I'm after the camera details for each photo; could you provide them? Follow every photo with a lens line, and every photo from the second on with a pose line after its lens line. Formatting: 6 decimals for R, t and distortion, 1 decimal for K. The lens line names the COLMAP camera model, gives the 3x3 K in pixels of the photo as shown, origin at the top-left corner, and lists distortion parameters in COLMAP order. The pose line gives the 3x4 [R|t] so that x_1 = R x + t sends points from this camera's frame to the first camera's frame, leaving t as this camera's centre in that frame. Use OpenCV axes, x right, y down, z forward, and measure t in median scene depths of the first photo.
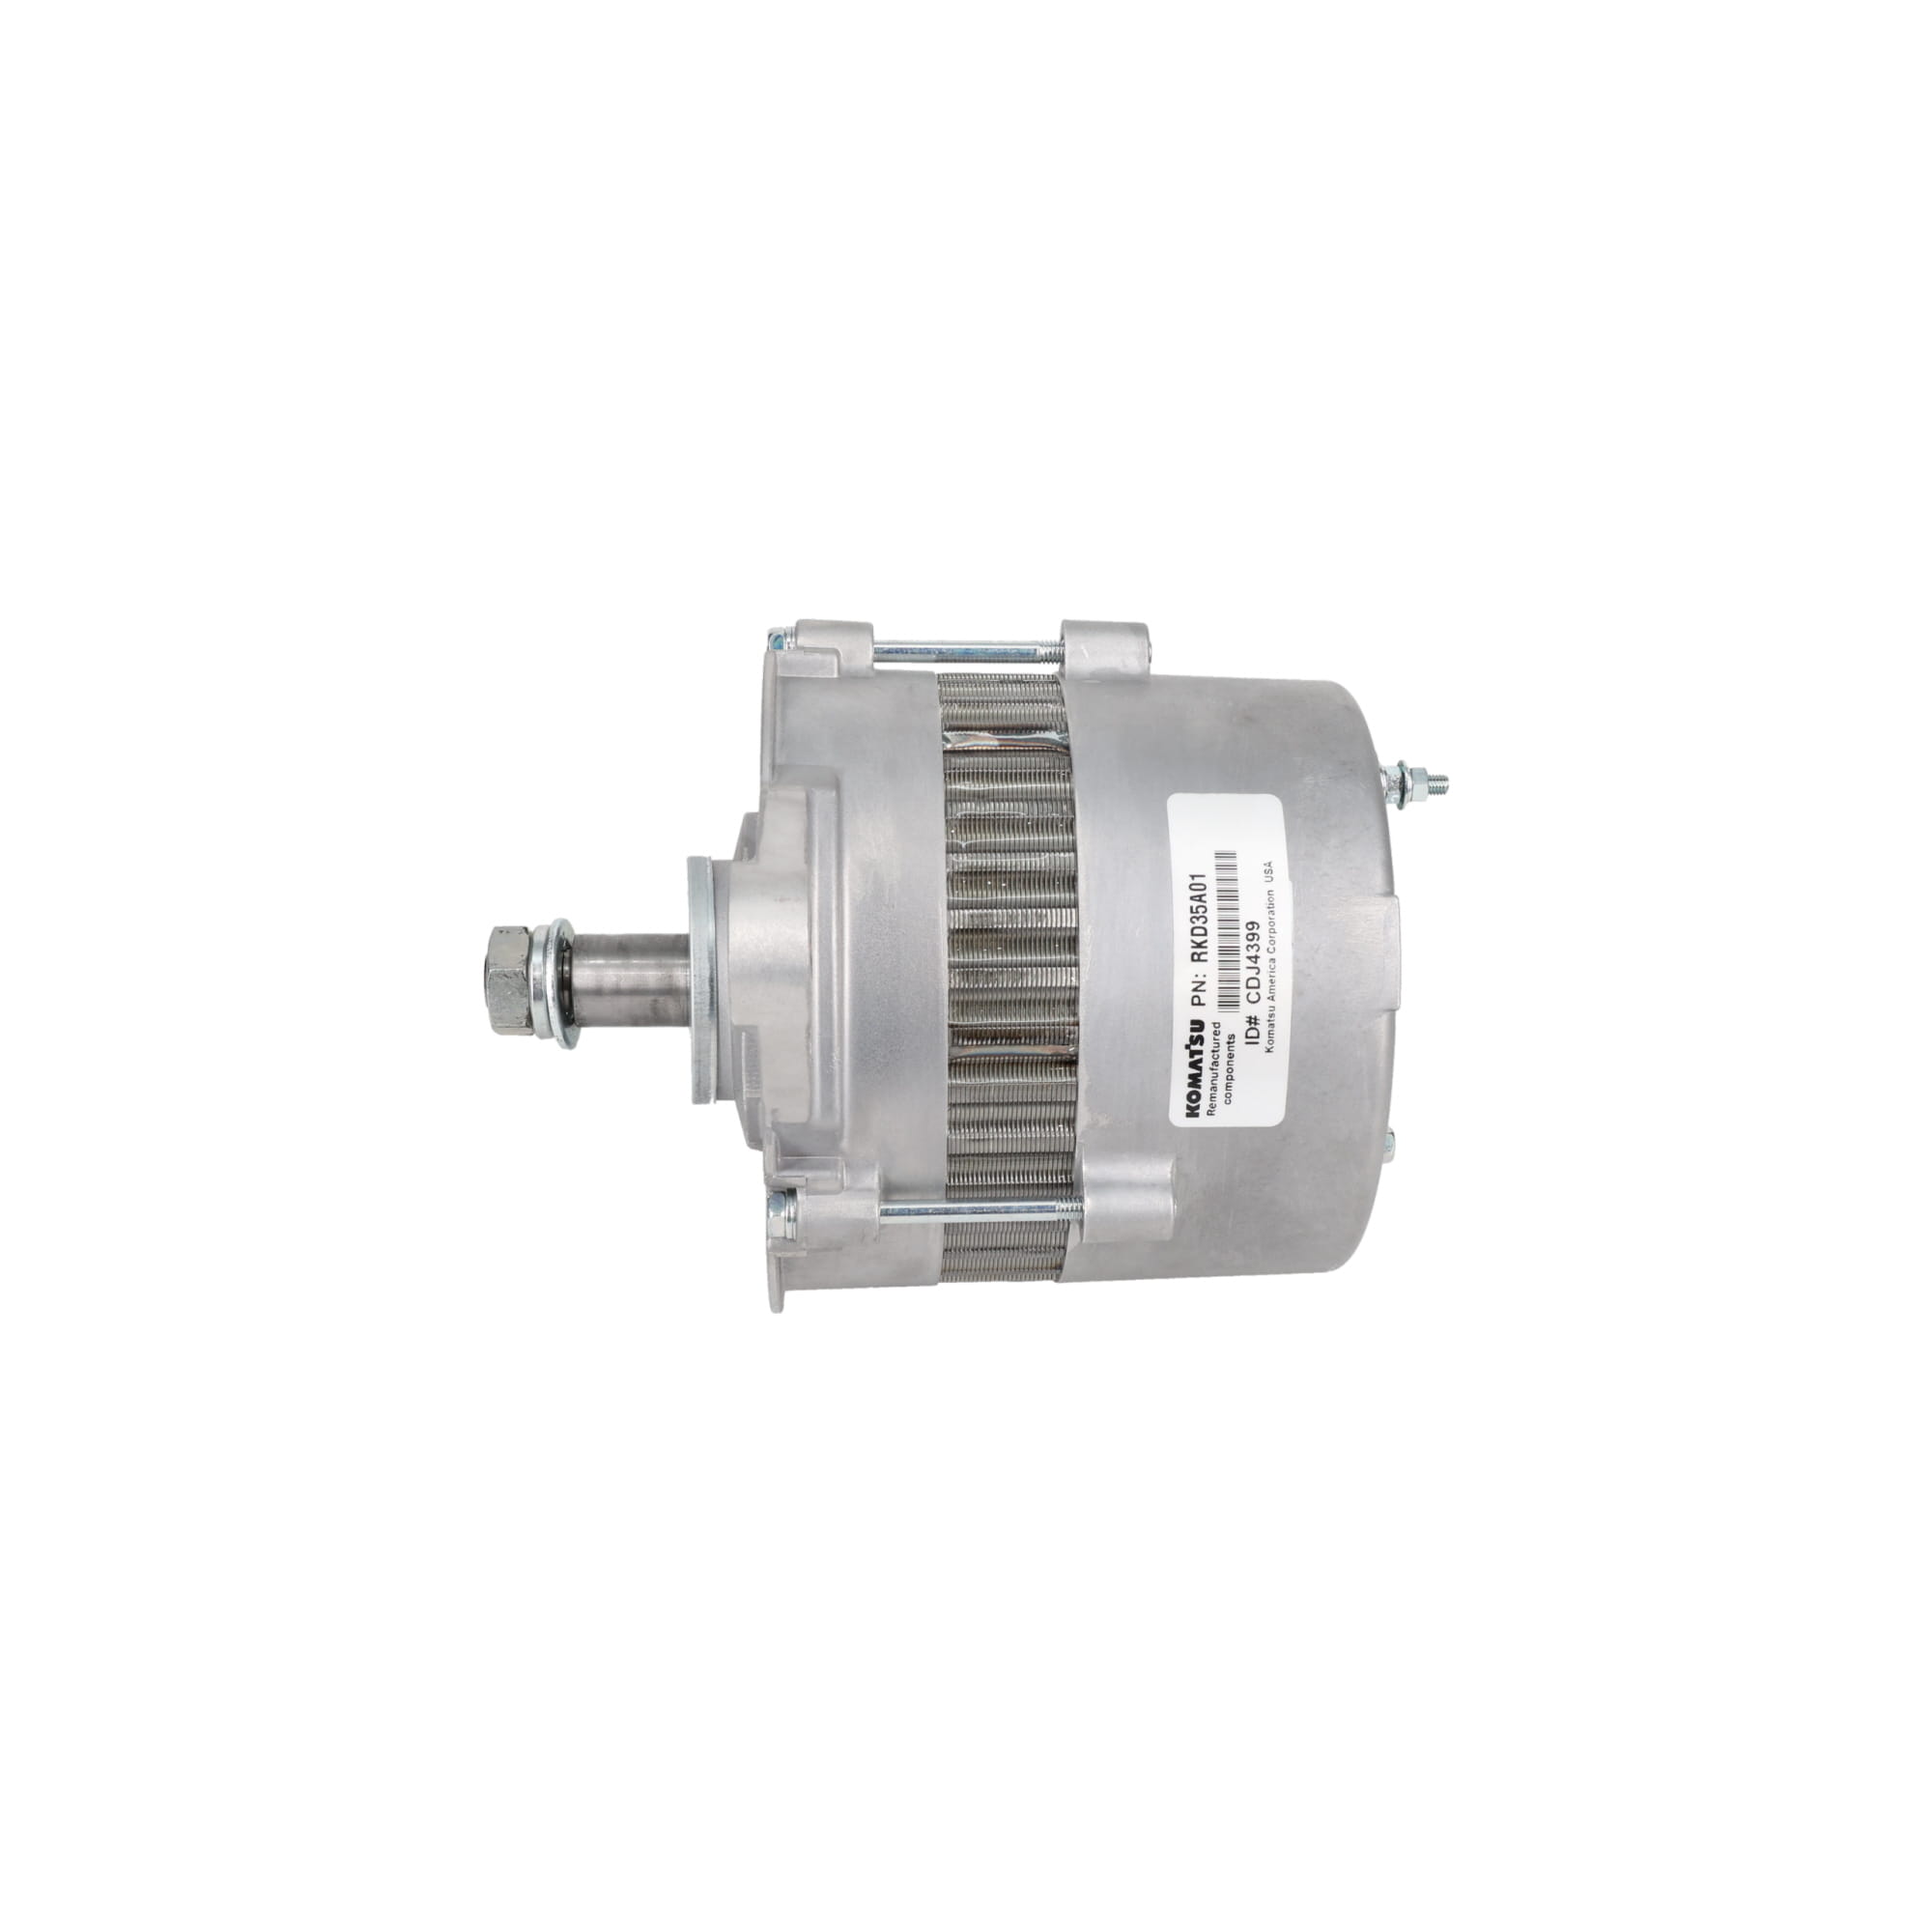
lens RADIAL K [[2559.7, 0, 966.0], [0, 2559.7, 966.0], [0, 0, 1]] dist [-0.005980, -0.002121]
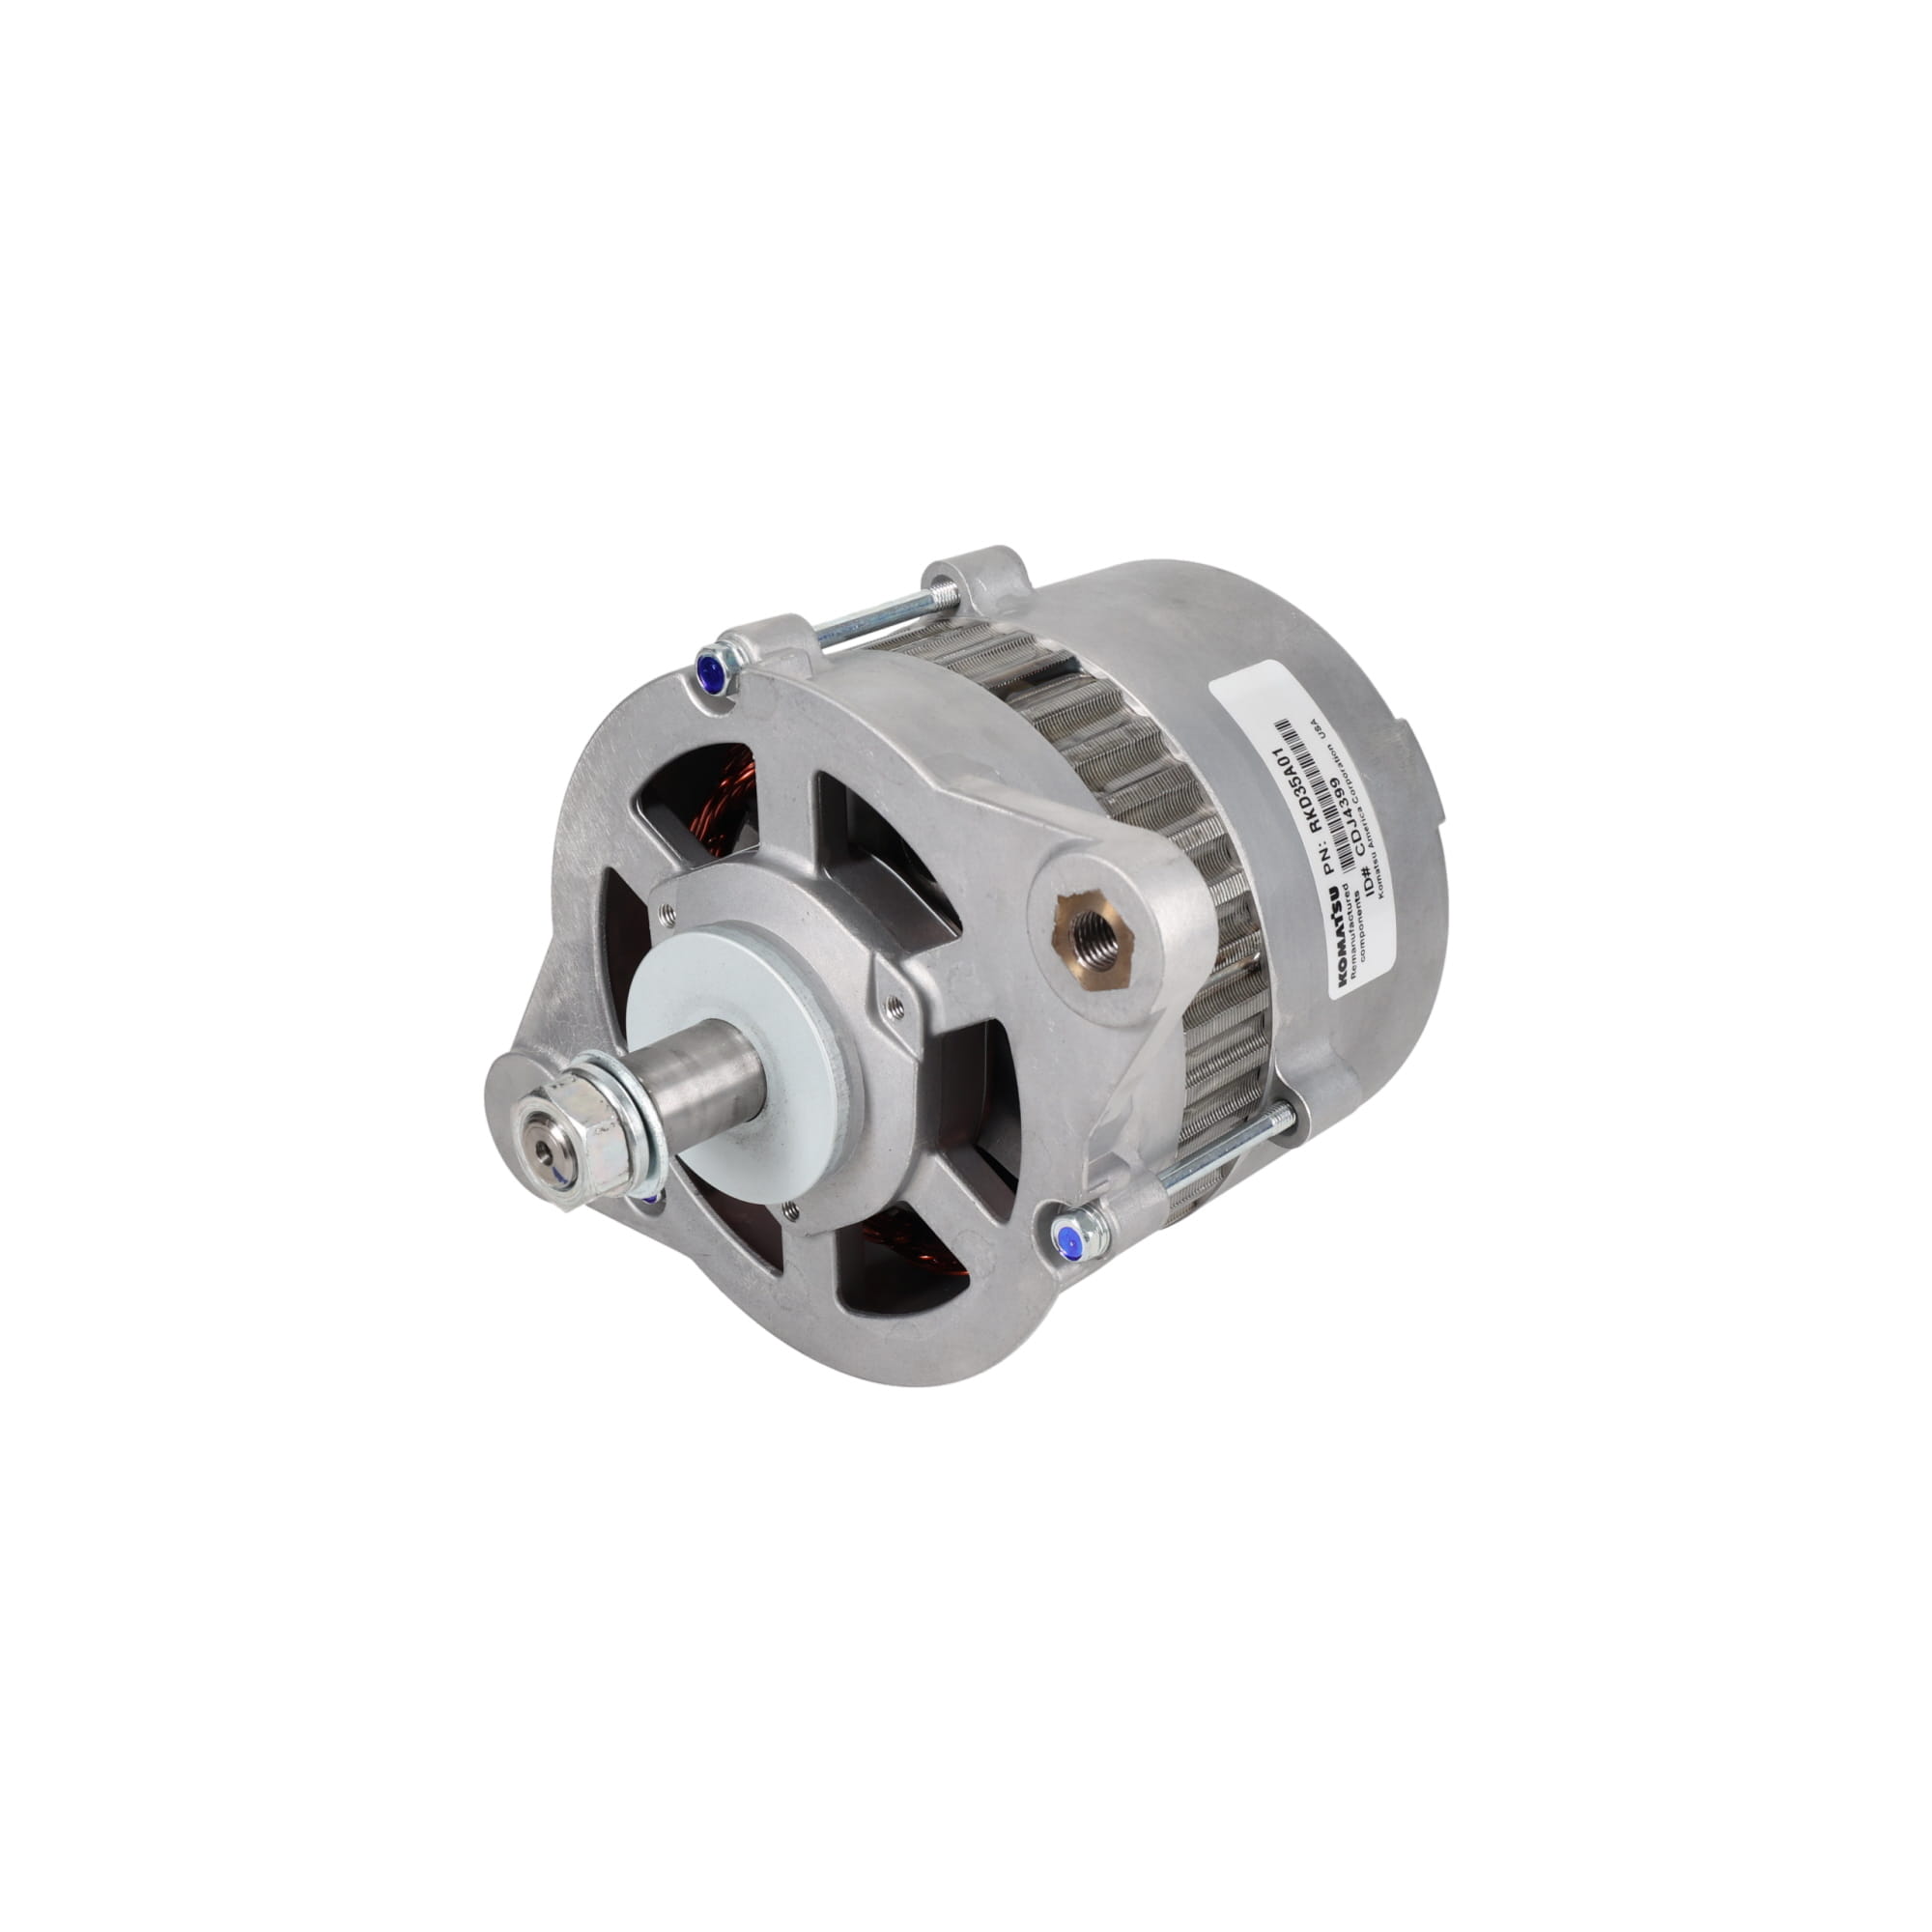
lens RADIAL K [[2559.7, 0, 966.0], [0, 2559.7, 966.0], [0, 0, 1]] dist [-0.005980, -0.002121]
pose [[0.728553, -0.320489, 0.605390, -0.617485], [0.331773, 0.938311, 0.097464, -0.093248], [-0.599281, 0.129844, 0.789939, 0.308396]]
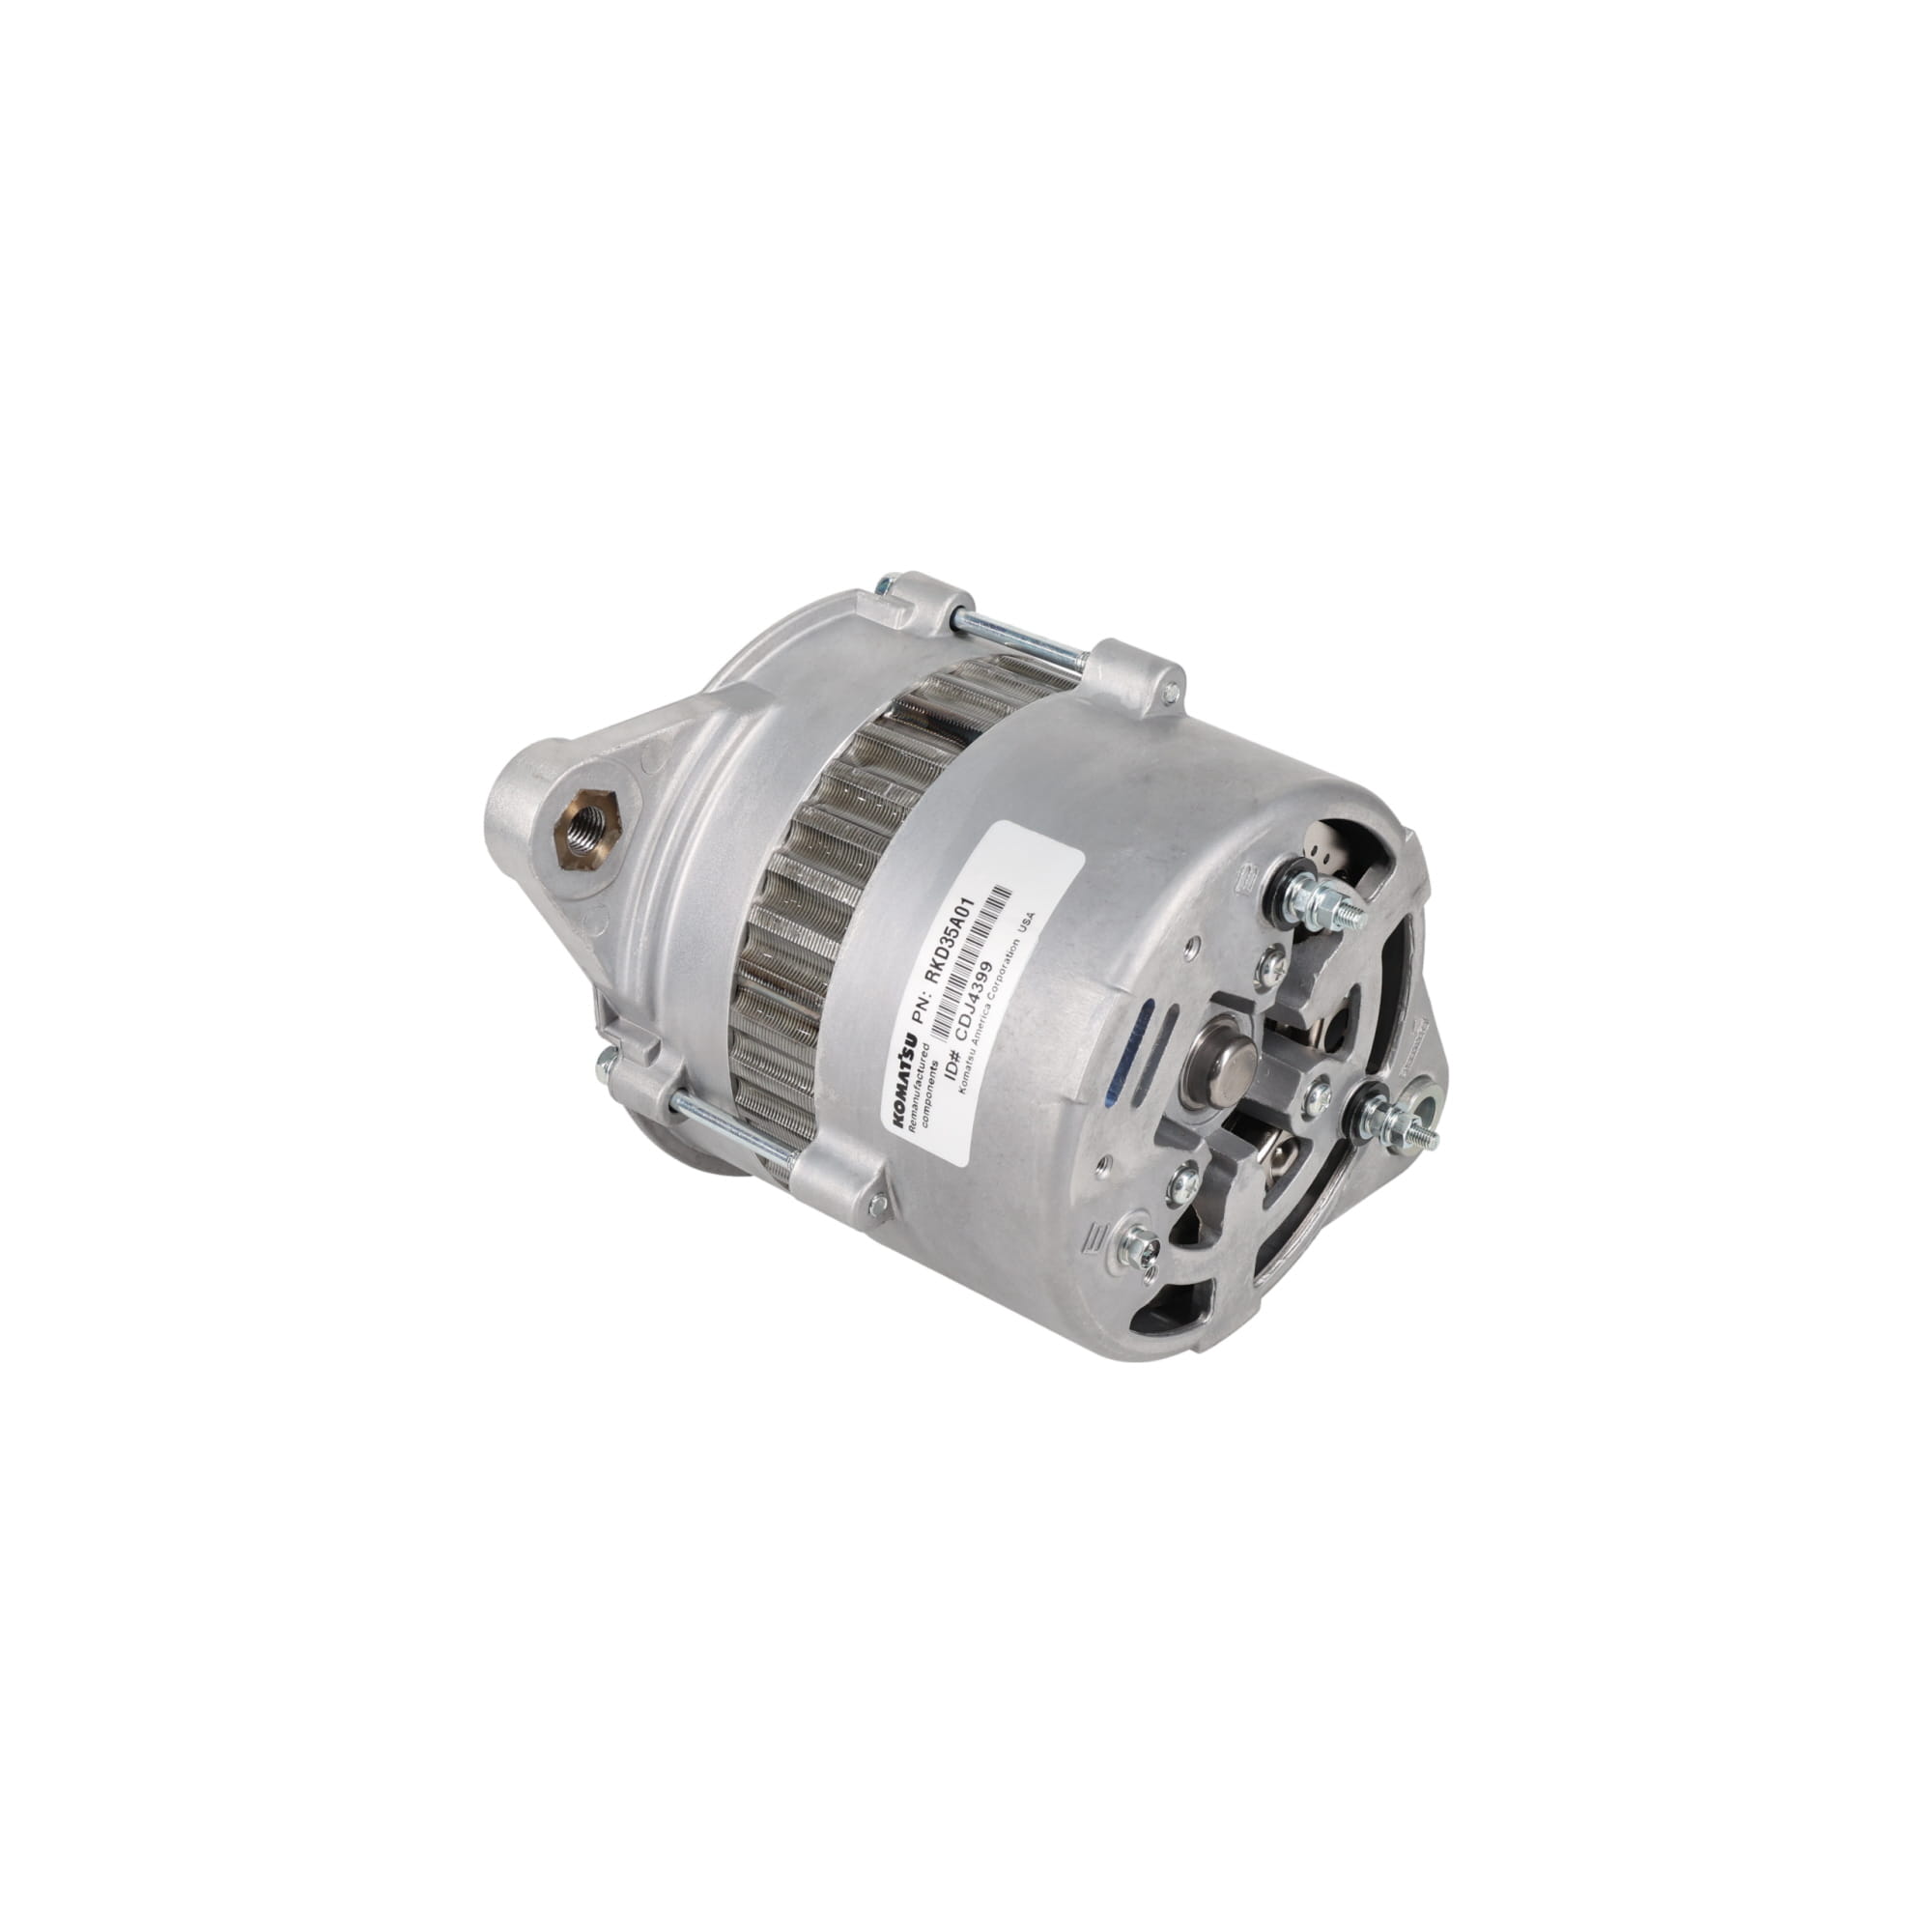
lens RADIAL K [[2559.7, 0, 966.0], [0, 2559.7, 966.0], [0, 0, 1]] dist [-0.005980, -0.002121]
pose [[0.715083, 0.342499, -0.609385, 0.705805], [-0.319755, 0.935463, 0.150552, -0.161545], [0.621621, 0.087196, 0.778450, 0.227975]]
